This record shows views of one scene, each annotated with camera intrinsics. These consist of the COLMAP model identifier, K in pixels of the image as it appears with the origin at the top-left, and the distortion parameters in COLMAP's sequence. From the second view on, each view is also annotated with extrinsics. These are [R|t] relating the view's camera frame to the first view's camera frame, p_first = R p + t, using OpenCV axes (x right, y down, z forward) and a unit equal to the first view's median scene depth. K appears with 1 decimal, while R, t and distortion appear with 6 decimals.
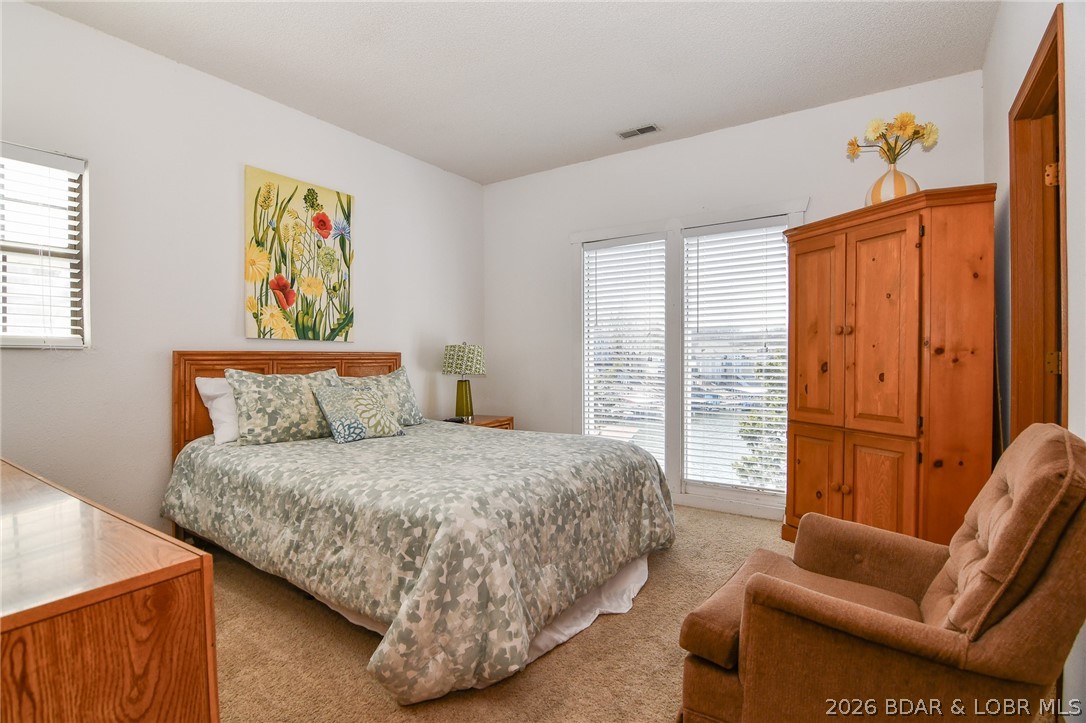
lens RADIAL K [[530.6, 0, 534.2], [0, 530.6, 364.3], [0, 0, 1]] dist [-0.006339, -0.008331]
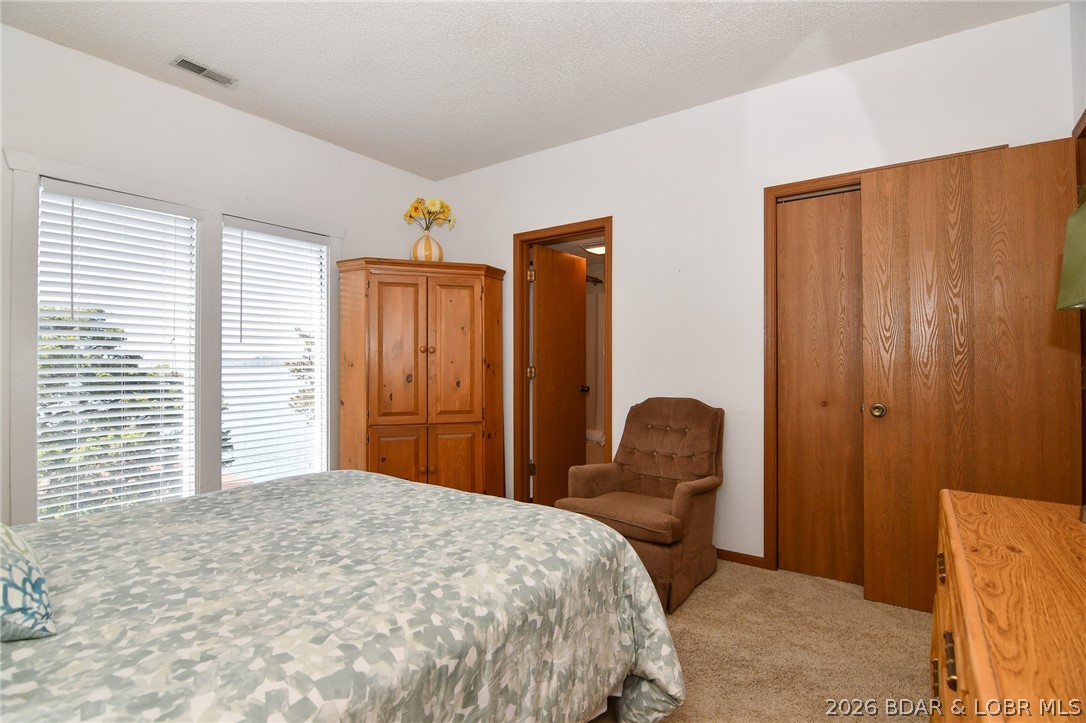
lens RADIAL K [[530.6, 0, 531.2], [0, 530.6, 360.4], [0, 0, 1]] dist [-0.006339, -0.008331]
pose [[0.028223, 0.006868, 0.999578, -0.770515], [0.010378, 0.999920, -0.007163, -0.026311], [-0.999548, 0.010575, 0.028150, 0.739645]]
